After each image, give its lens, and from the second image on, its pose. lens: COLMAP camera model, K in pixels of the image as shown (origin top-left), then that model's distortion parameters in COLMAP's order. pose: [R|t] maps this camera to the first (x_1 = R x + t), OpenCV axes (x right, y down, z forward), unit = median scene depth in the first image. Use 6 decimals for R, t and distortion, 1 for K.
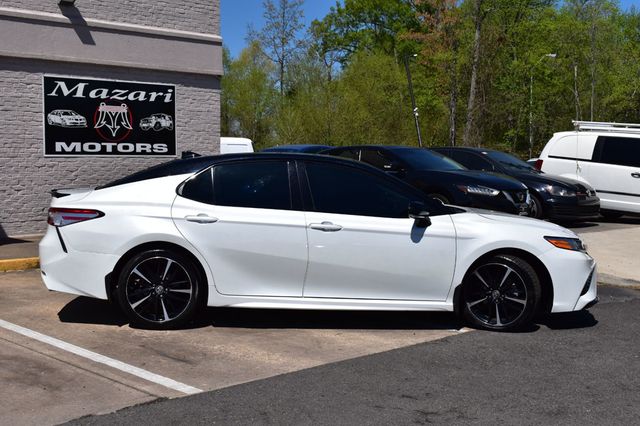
lens RADIAL K [[885.4, 0, 322.2], [0, 885.4, 211.2], [0, 0, 1]] dist [-0.001663, 0.000000]
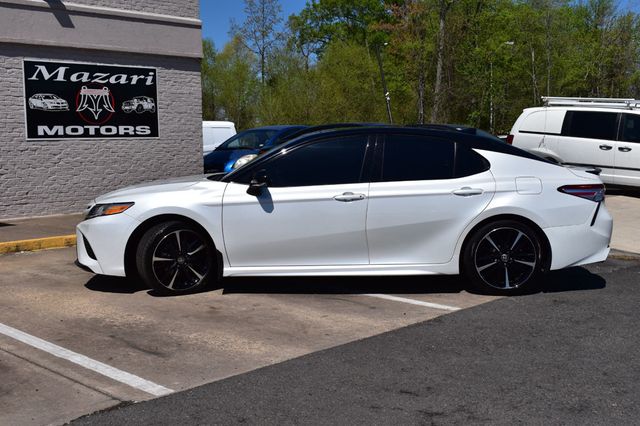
lens RADIAL K [[780.2, 0, 318.1], [0, 780.2, 214.1], [0, 0, 1]] dist [-0.047745, 0.000000]
pose [[0.999545, -0.023474, 0.018956, -0.000812], [0.022905, 0.999296, 0.029728, 0.003171], [-0.019641, -0.029280, 0.999378, 0.100721]]
